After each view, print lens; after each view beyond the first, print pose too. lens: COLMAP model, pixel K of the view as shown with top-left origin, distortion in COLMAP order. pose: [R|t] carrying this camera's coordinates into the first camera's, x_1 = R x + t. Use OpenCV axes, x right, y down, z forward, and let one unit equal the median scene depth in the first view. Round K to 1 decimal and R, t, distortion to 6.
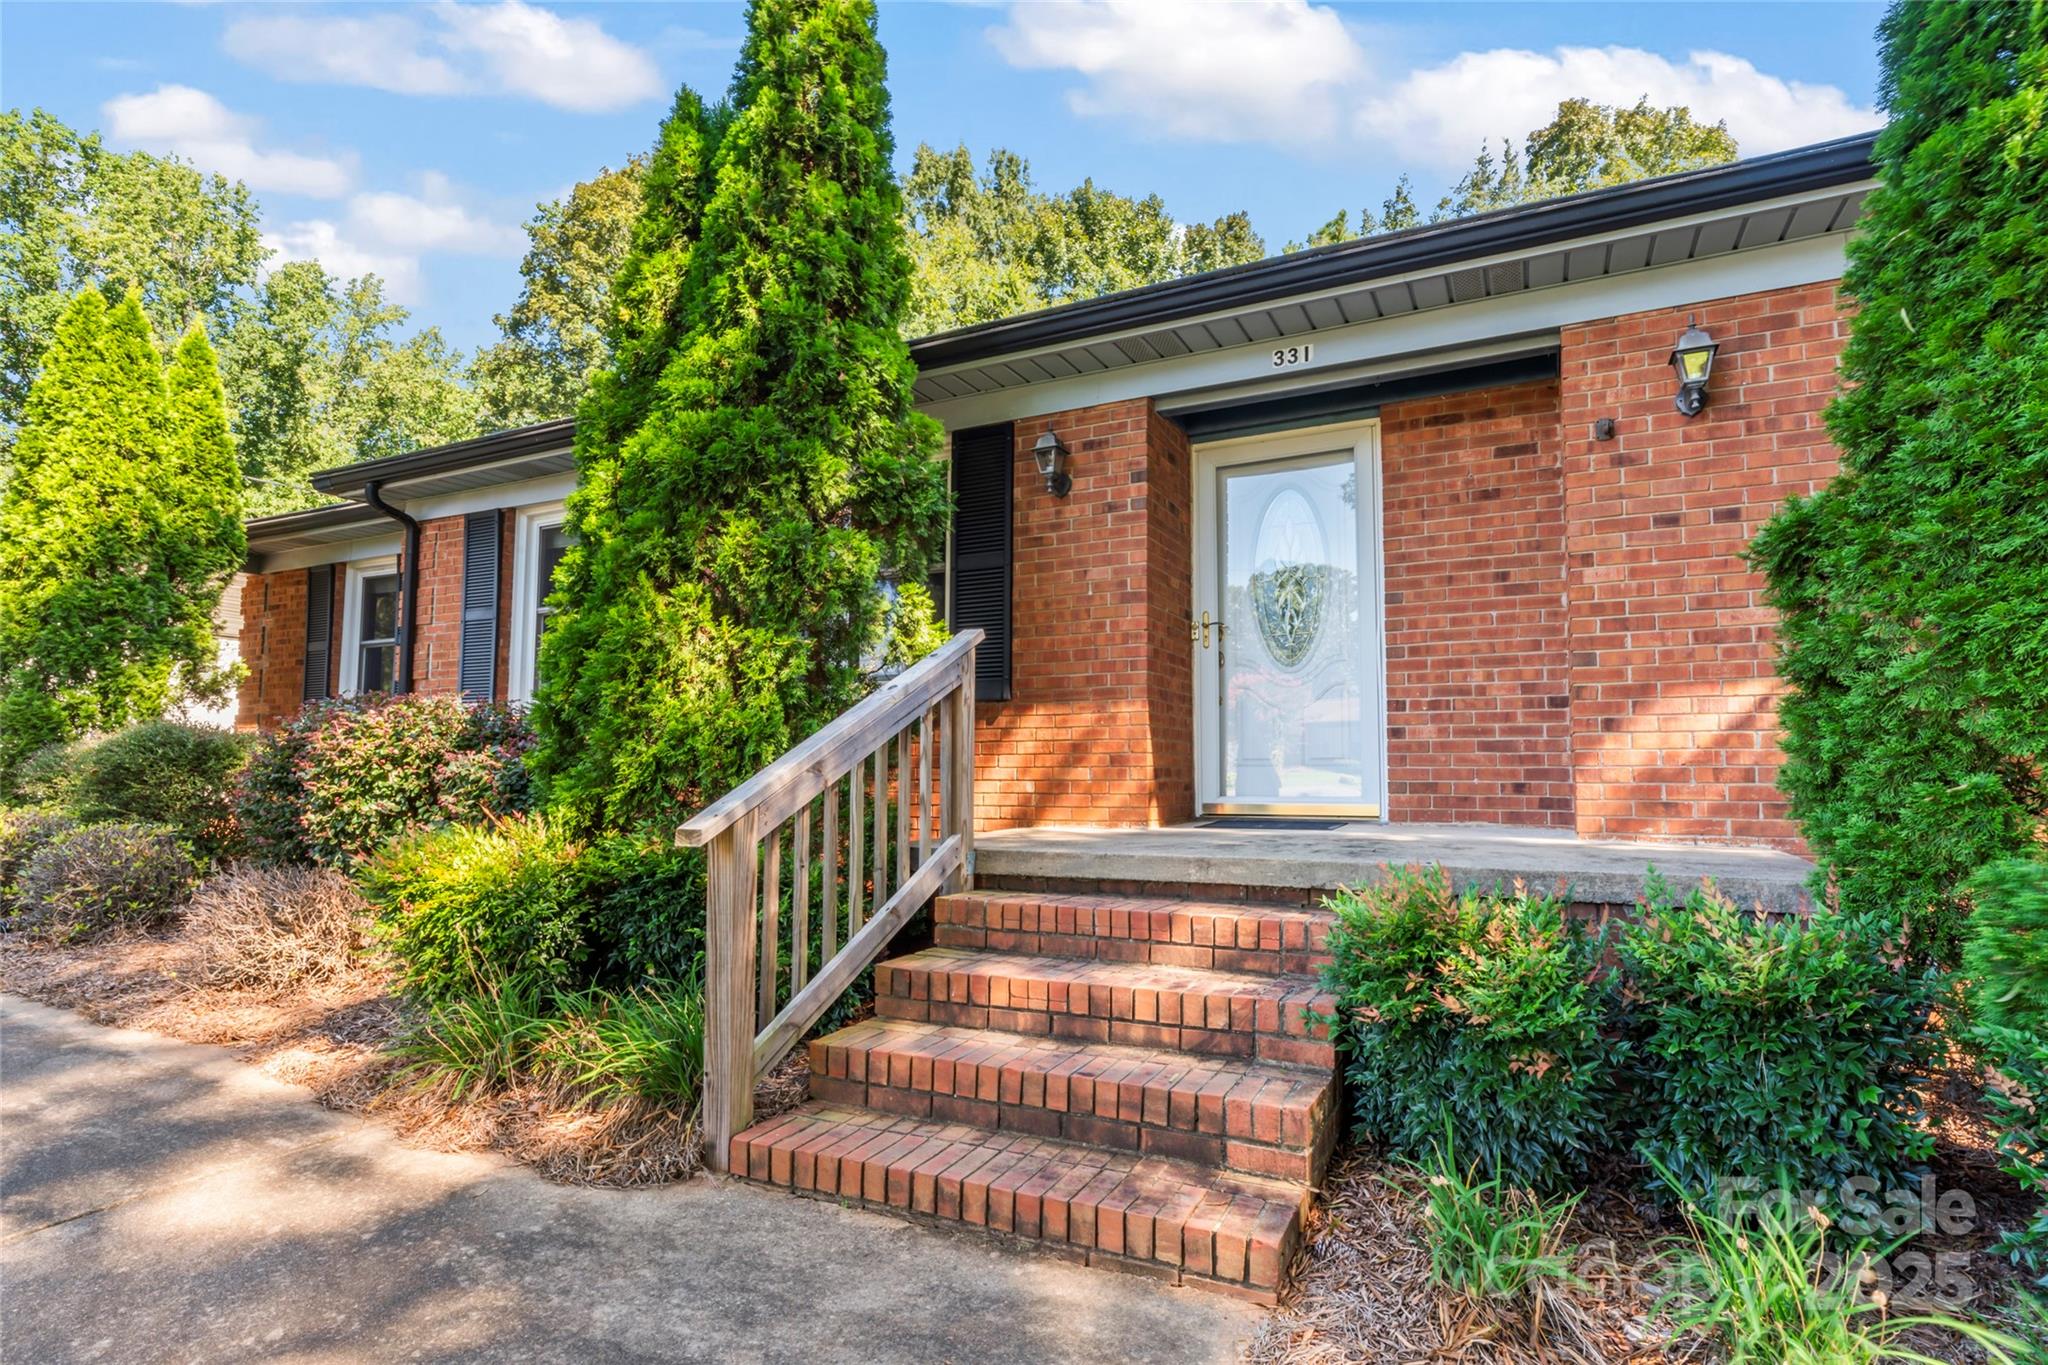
lens RADIAL K [[907.4, 0, 1062.1], [0, 907.4, 692.6], [0, 0, 1]] dist [-0.001917, -0.000152]
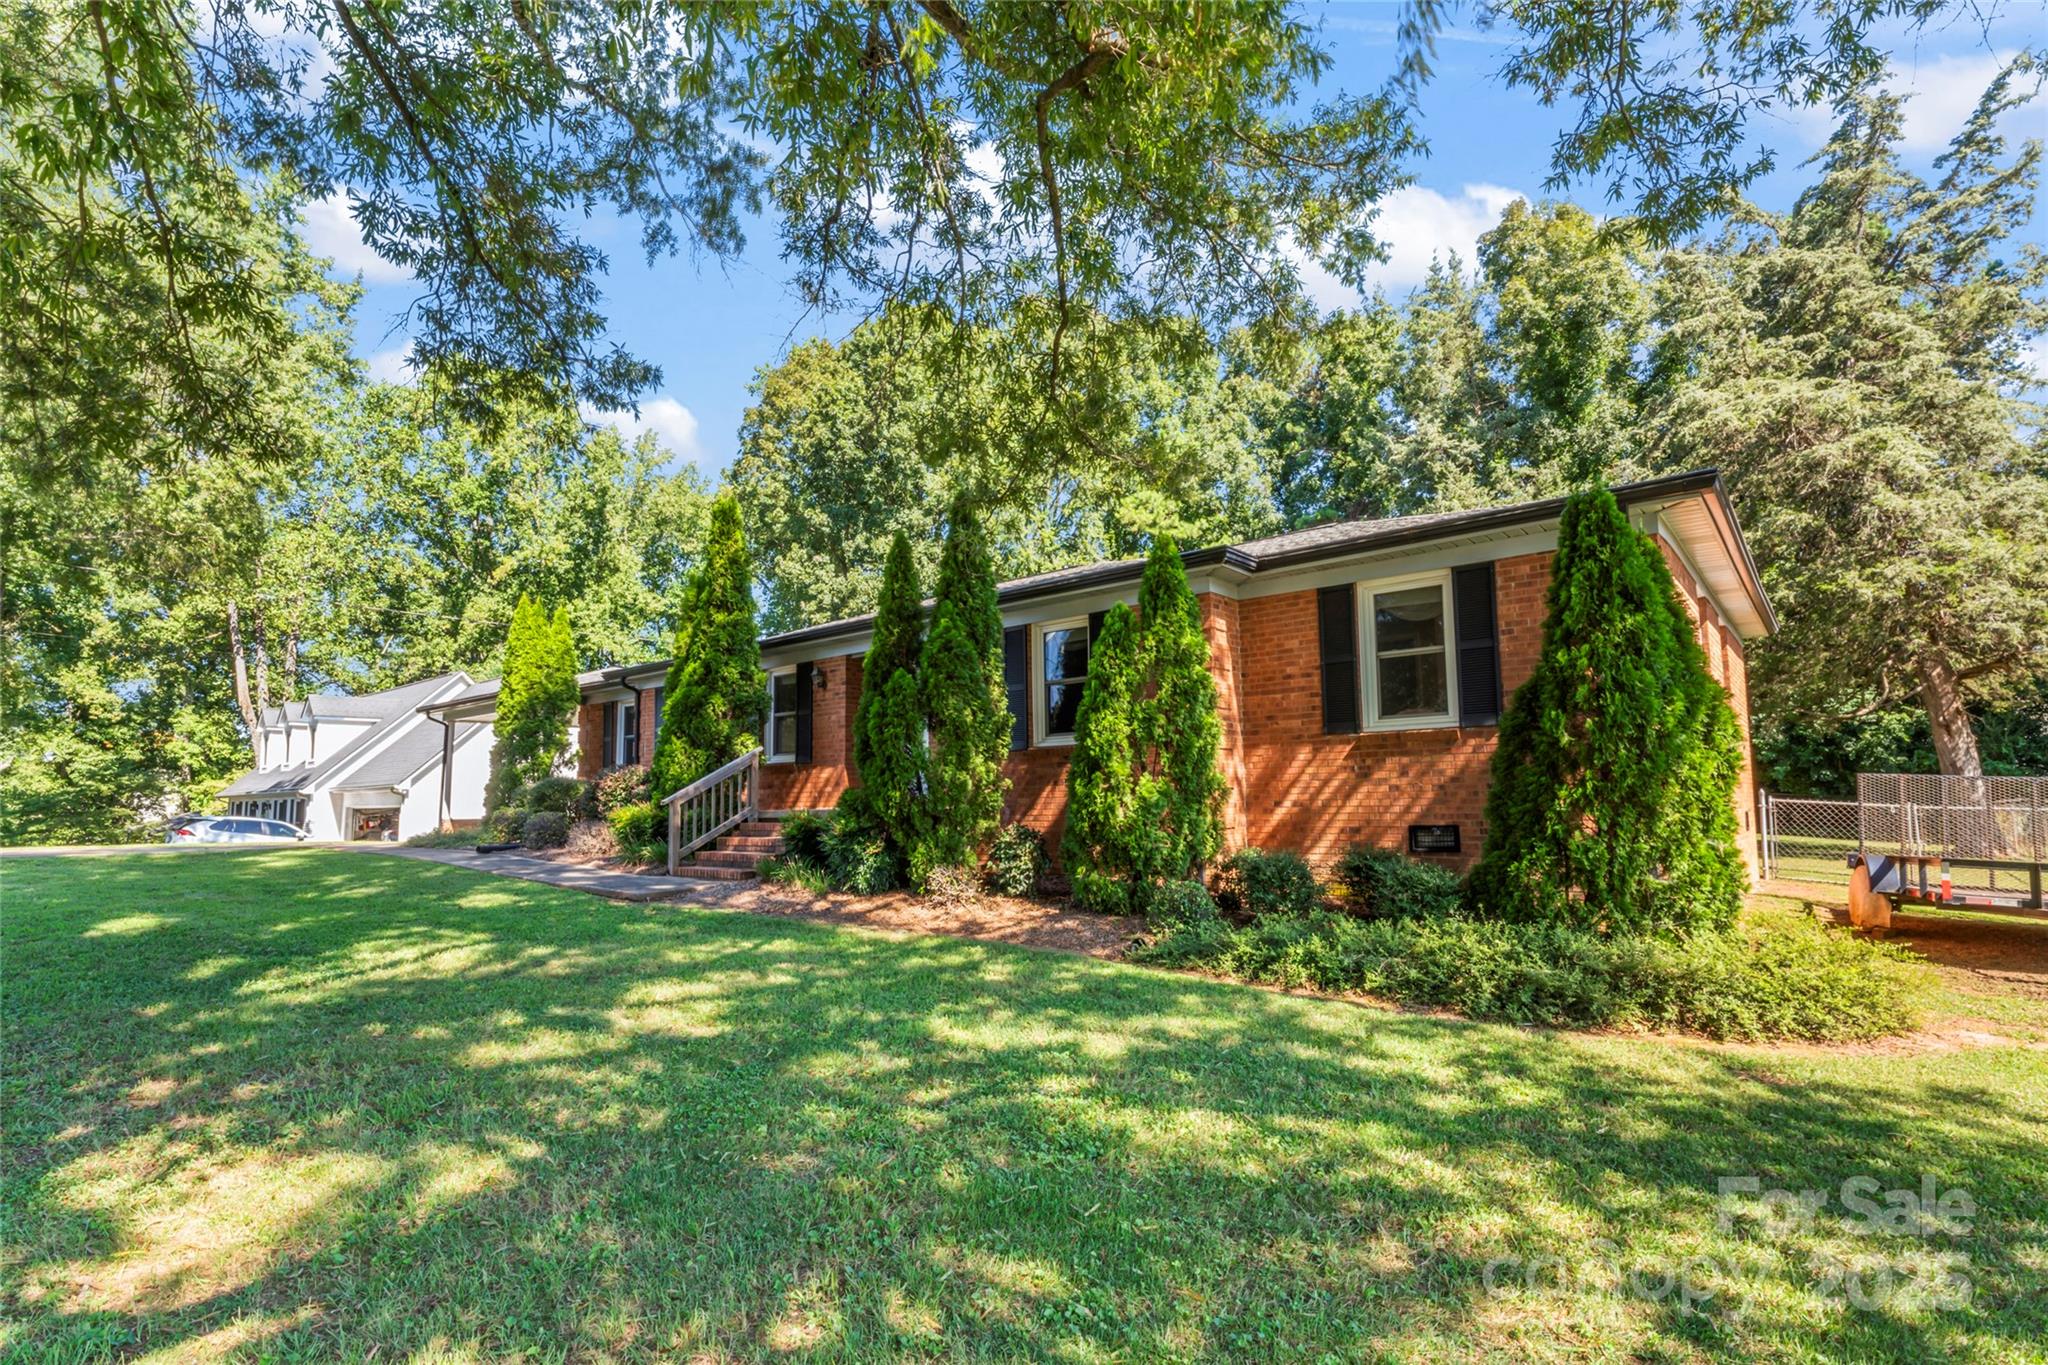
lens RADIAL K [[947.6, 0, 1024.0], [0, 947.6, 682.5], [0, 0, 1]] dist [-0.000227, -0.000036]
pose [[0.956984, -0.049060, -0.285962, 0.332818], [0.038279, 0.998334, -0.043174, -0.020955], [0.287603, 0.030371, 0.957268, -0.375650]]
